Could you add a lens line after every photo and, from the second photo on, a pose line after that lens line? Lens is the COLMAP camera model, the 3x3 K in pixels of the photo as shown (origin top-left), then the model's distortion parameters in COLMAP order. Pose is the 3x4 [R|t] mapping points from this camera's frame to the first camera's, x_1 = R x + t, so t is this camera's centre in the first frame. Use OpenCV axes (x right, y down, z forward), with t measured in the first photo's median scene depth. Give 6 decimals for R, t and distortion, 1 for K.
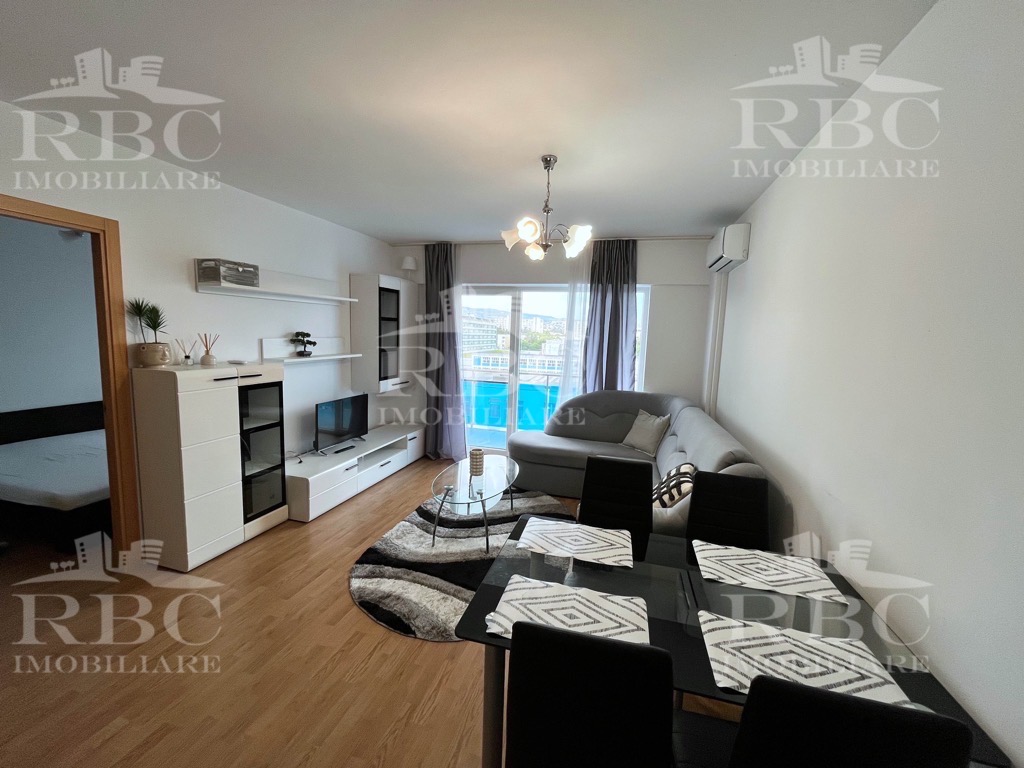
lens RADIAL K [[413.6, 0, 511.6], [0, 413.6, 383.4], [0, 0, 1]] dist [0.000836, 0.000056]
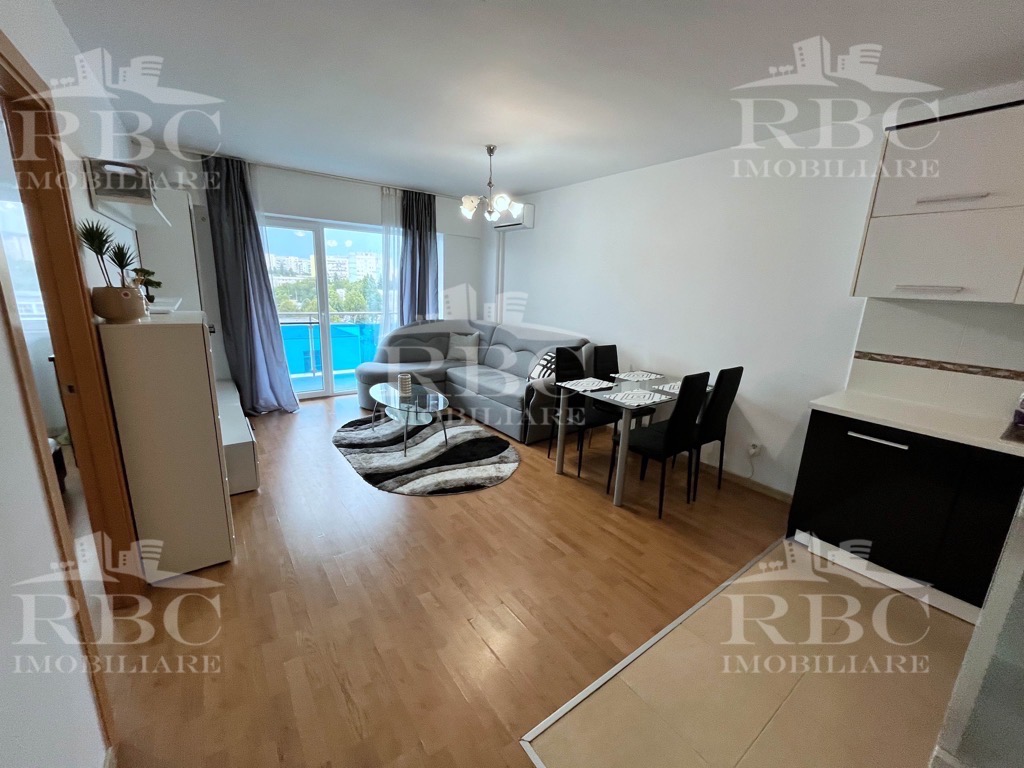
lens RADIAL K [[413.6, 0, 515.3], [0, 413.6, 382.7], [0, 0, 1]] dist [0.000836, 0.000056]
pose [[0.615408, -0.193850, 0.764000, -0.828530], [0.076955, 0.979432, 0.186524, -0.014296], [-0.784443, -0.055995, 0.617667, 0.020694]]
